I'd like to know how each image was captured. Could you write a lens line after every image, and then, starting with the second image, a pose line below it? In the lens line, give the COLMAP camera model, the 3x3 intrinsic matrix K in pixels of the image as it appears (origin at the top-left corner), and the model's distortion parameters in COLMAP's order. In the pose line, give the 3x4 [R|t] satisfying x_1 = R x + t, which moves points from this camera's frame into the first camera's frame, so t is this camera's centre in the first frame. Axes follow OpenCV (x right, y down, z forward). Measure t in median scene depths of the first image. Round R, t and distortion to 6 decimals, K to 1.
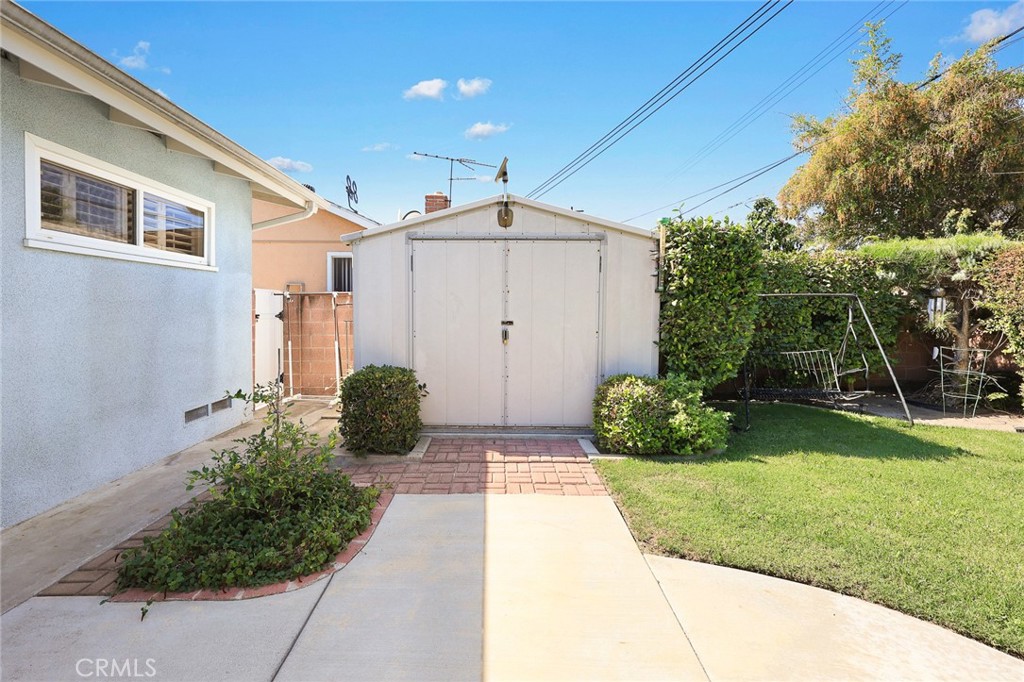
lens RADIAL K [[415.5, 0, 509.7], [0, 415.5, 324.9], [0, 0, 1]] dist [0.000625, -0.000025]
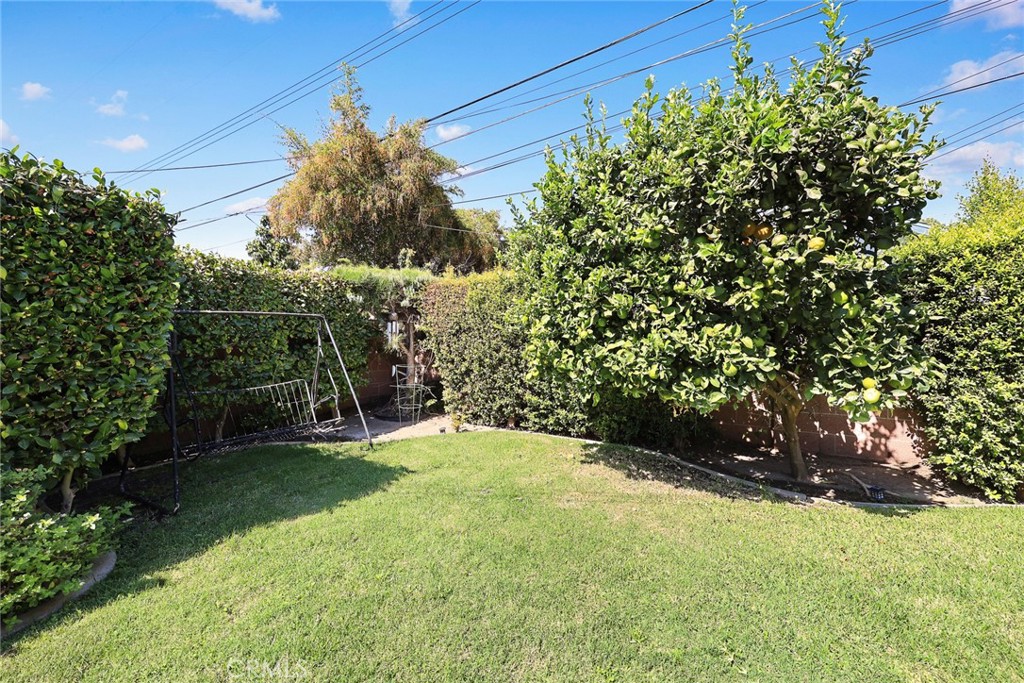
lens RADIAL K [[428.3, 0, 508.0], [0, 428.3, 329.5], [0, 0, 1]] dist [0.000269, -0.000052]
pose [[0.518533, 0.005777, 0.855038, 0.200056], [0.032611, 0.999116, -0.026528, -0.002837], [-0.854436, 0.041639, 0.517886, 0.137266]]
